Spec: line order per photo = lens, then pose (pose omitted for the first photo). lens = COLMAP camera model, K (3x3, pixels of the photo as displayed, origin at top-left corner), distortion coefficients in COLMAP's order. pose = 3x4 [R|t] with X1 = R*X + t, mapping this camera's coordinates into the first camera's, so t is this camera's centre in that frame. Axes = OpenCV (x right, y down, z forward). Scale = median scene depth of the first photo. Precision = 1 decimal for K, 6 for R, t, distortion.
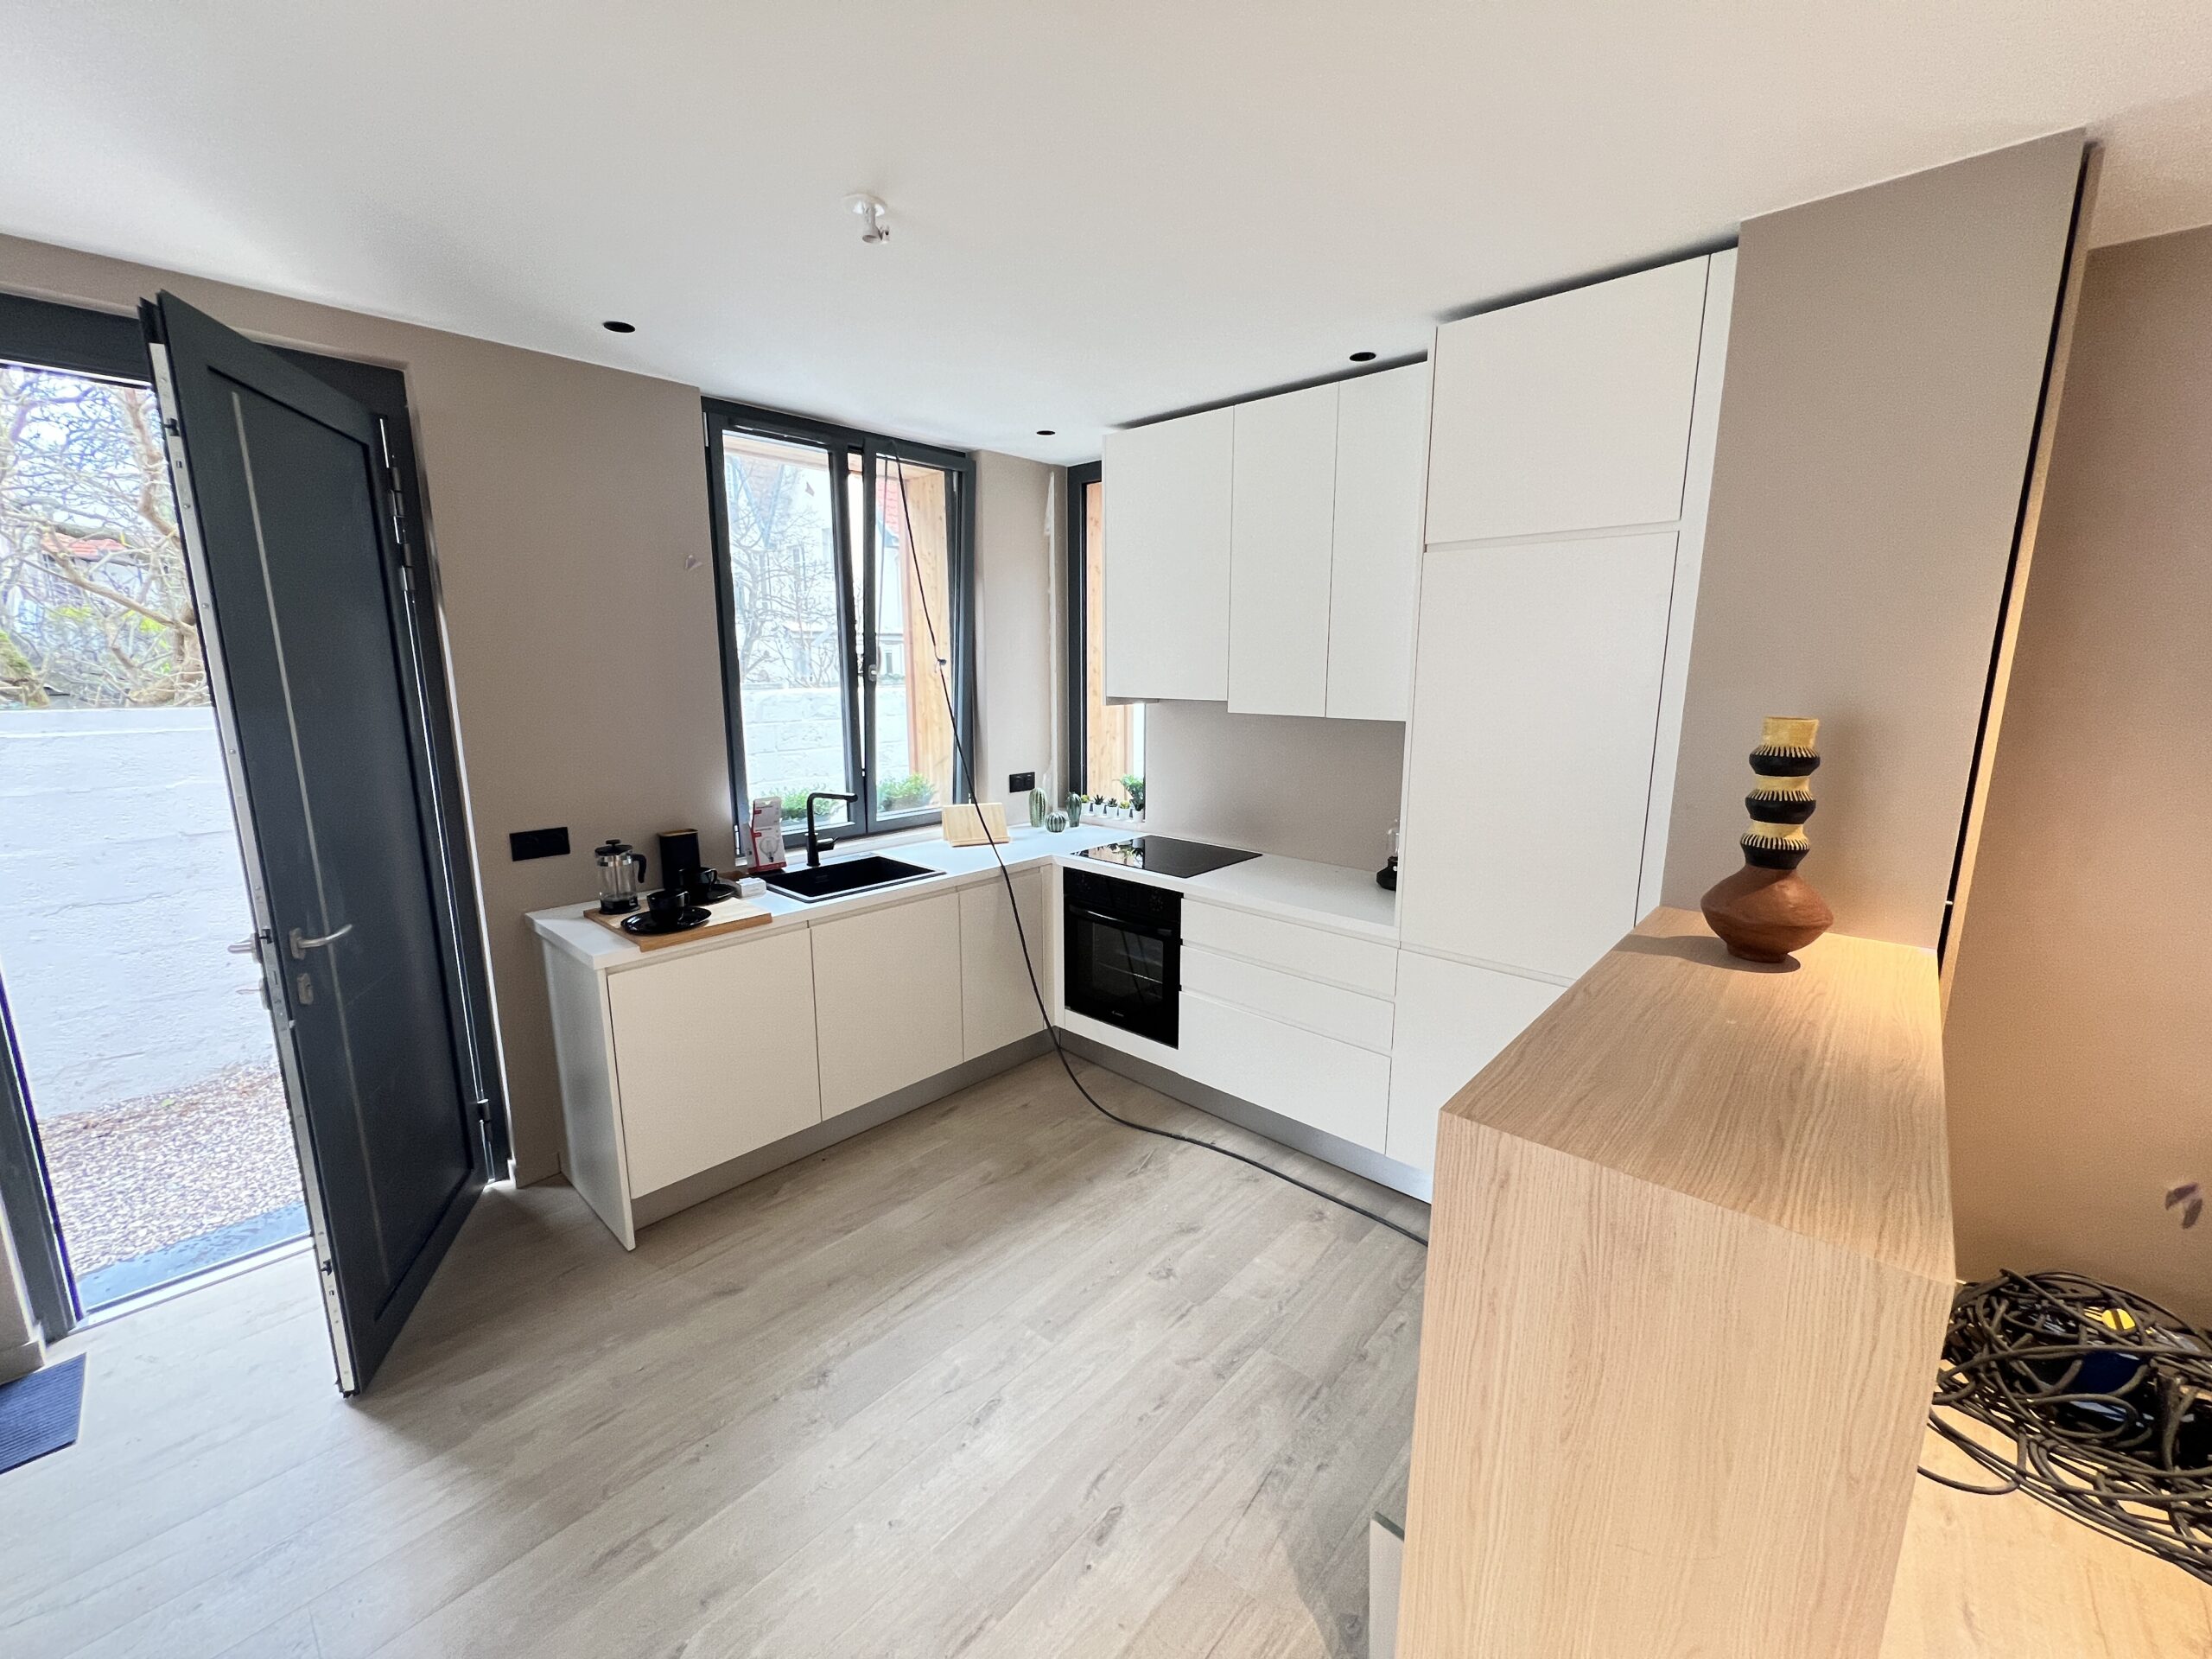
lens RADIAL K [[885.7, 0, 1099.9], [0, 885.7, 824.2], [0, 0, 1]] dist [-0.003361, 0.000585]
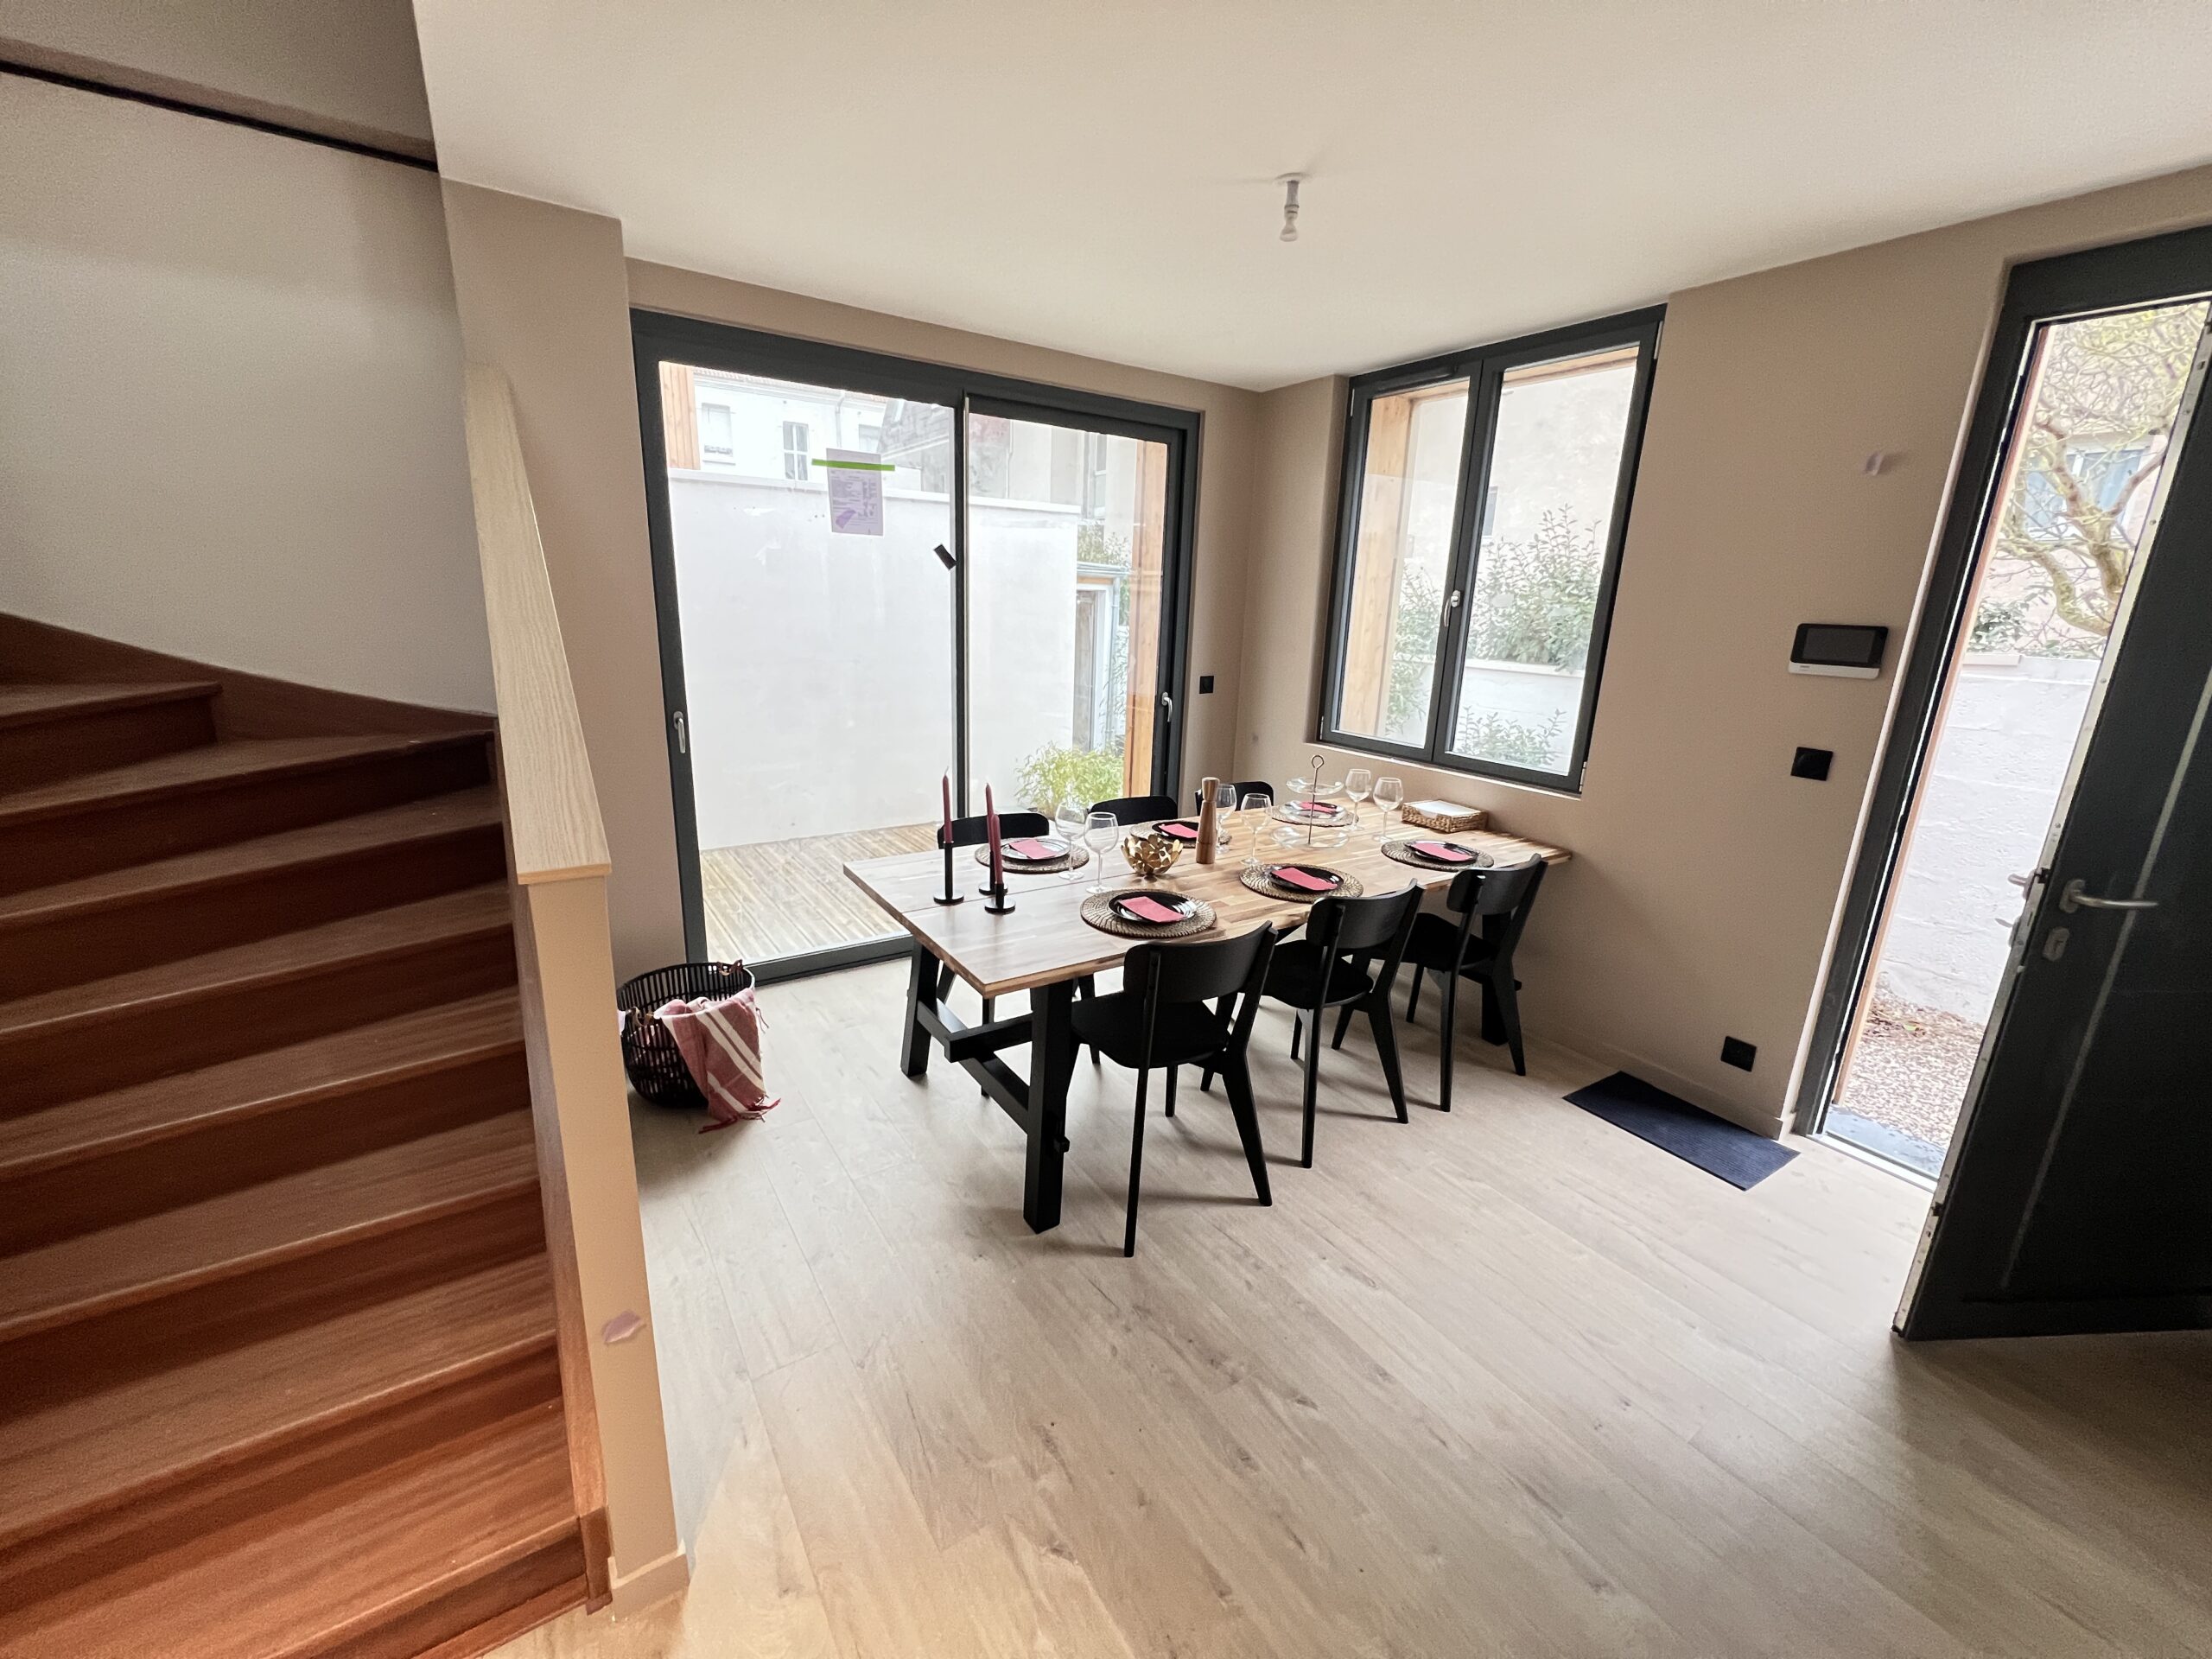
lens RADIAL K [[885.7, 0, 1111.5], [0, 885.7, 844.3], [0, 0, 1]] dist [-0.003361, 0.000585]
pose [[-0.247477, 0.250534, -0.935942, 0.169262], [-0.208503, 0.929587, 0.303964, 0.013653], [0.946193, 0.270371, -0.177814, 0.185084]]
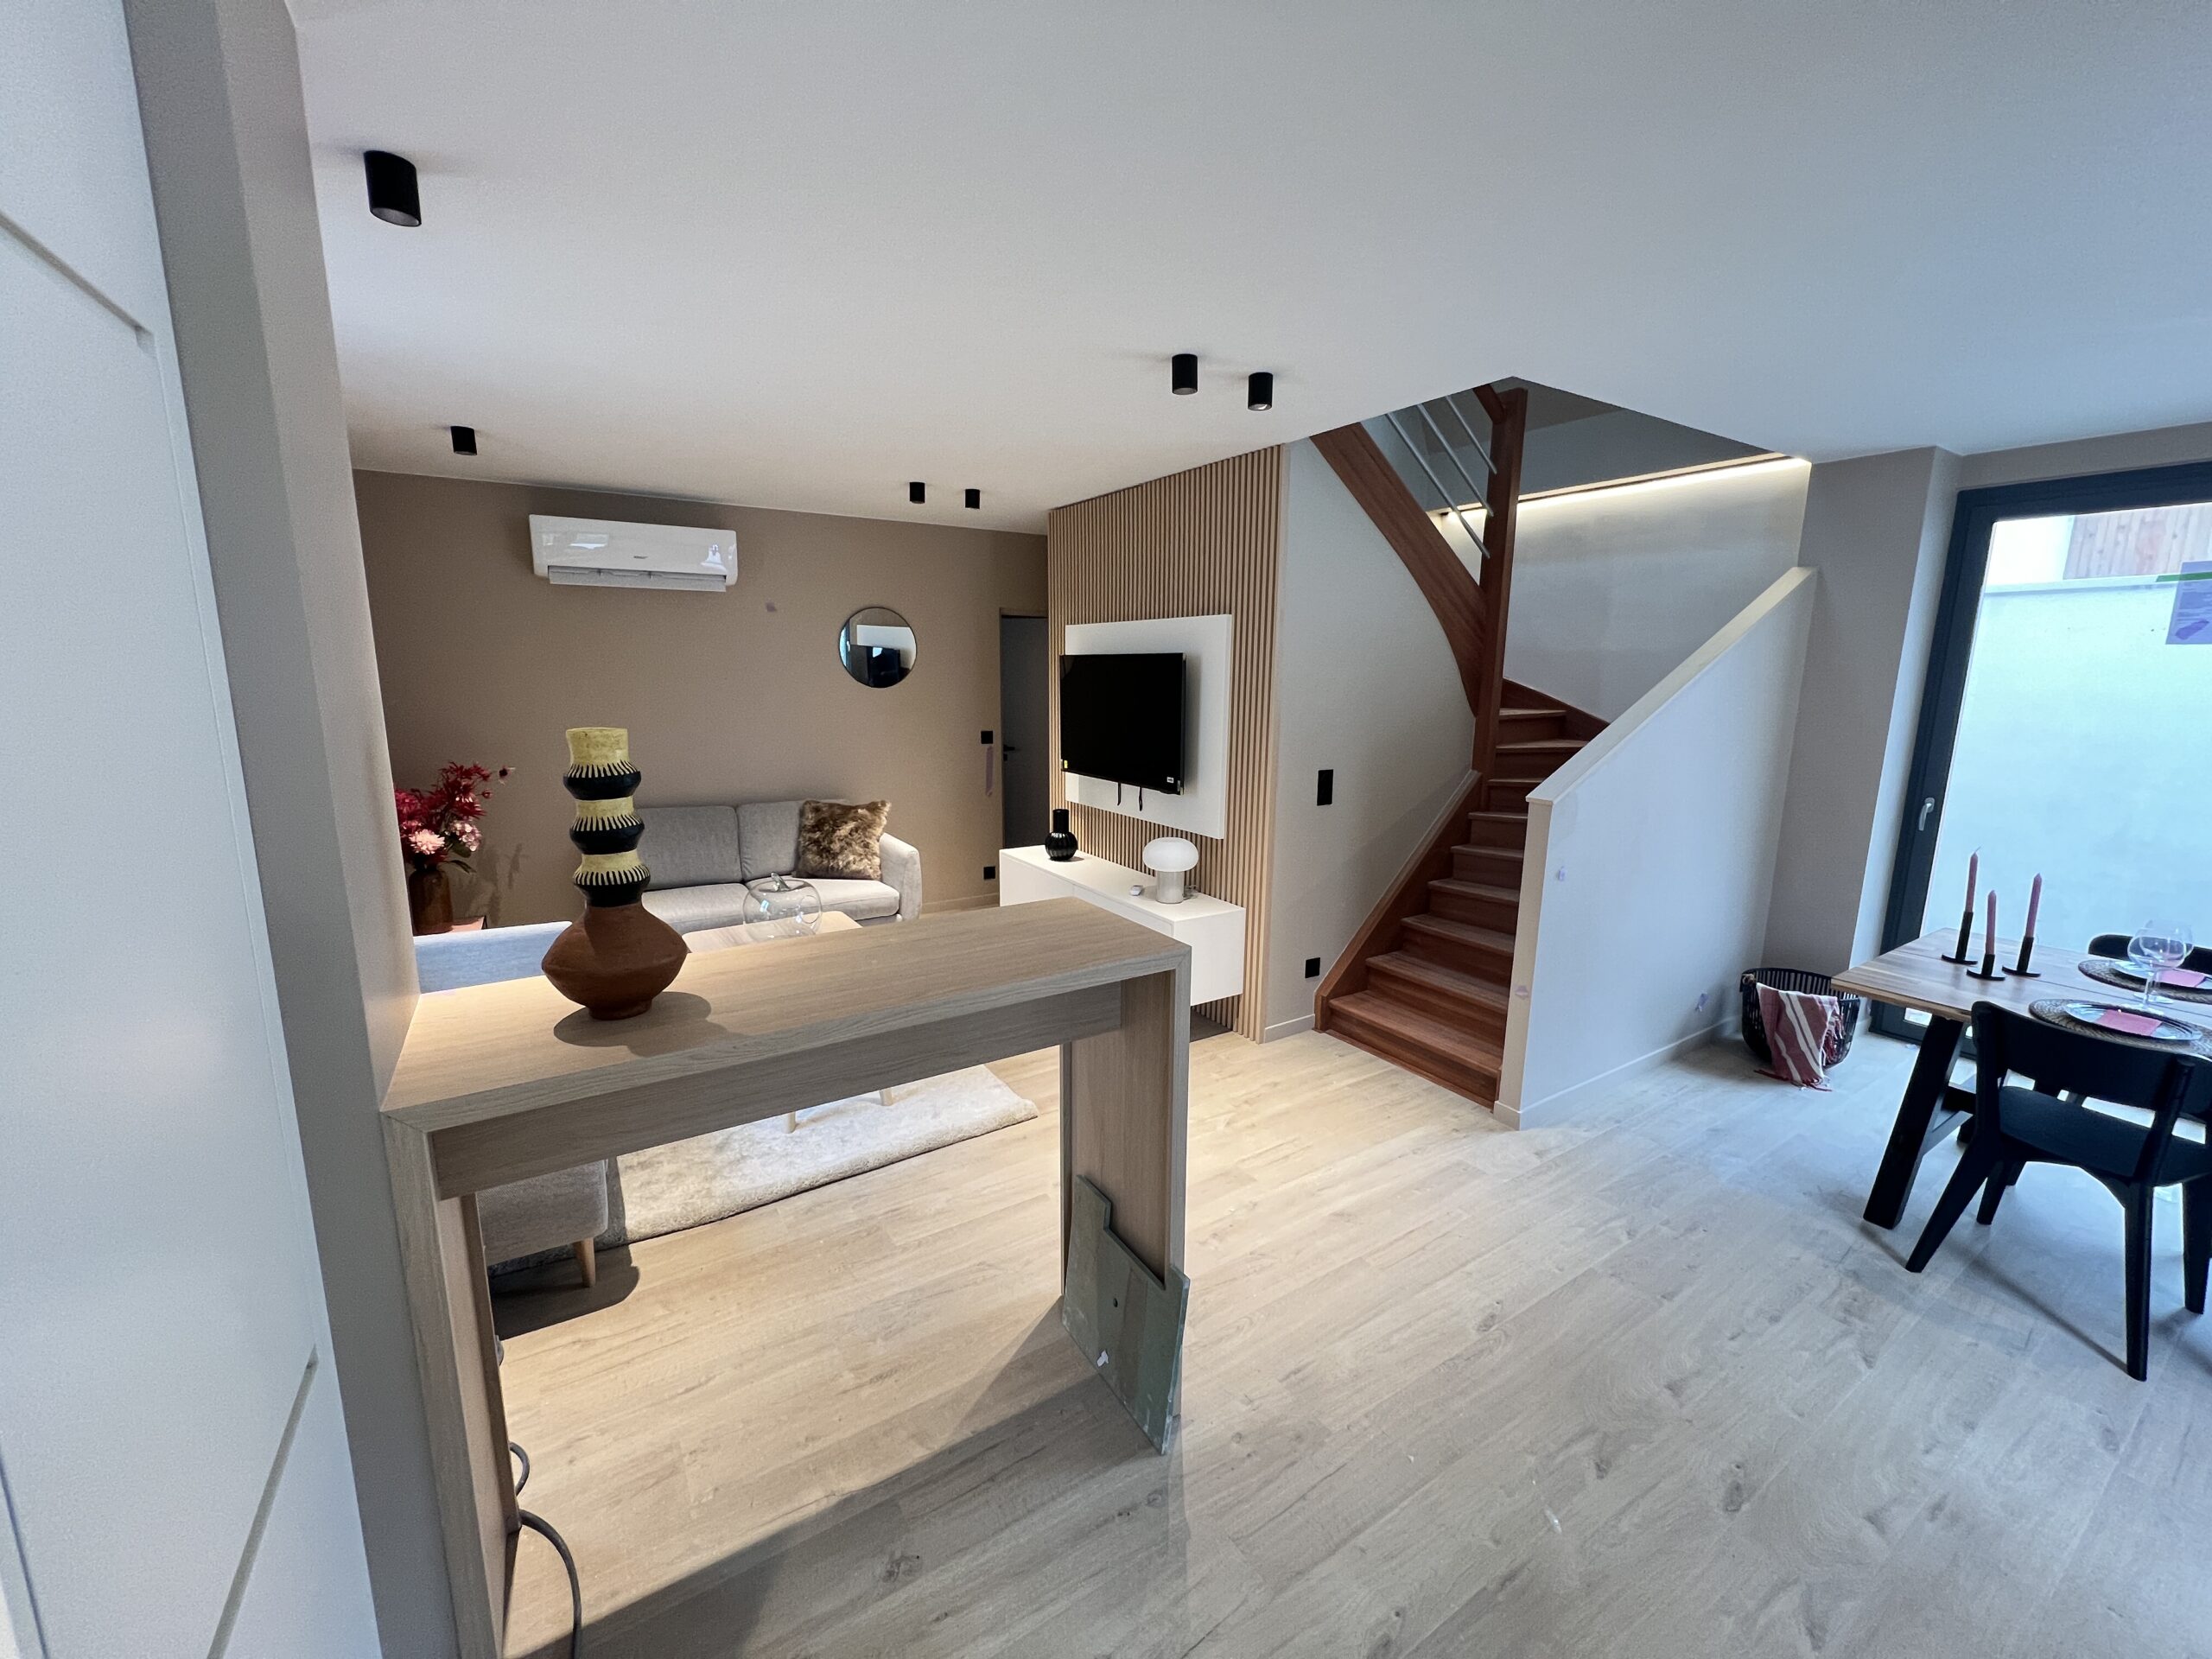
lens RADIAL K [[885.7, 0, 1101.4], [0, 885.7, 830.8], [0, 0, 1]] dist [-0.003361, 0.000585]
pose [[-0.965456, -0.056049, 0.254466, 0.082621], [0.038550, 0.935119, 0.352231, -0.245239], [-0.257698, 0.349873, -0.900655, 1.343599]]
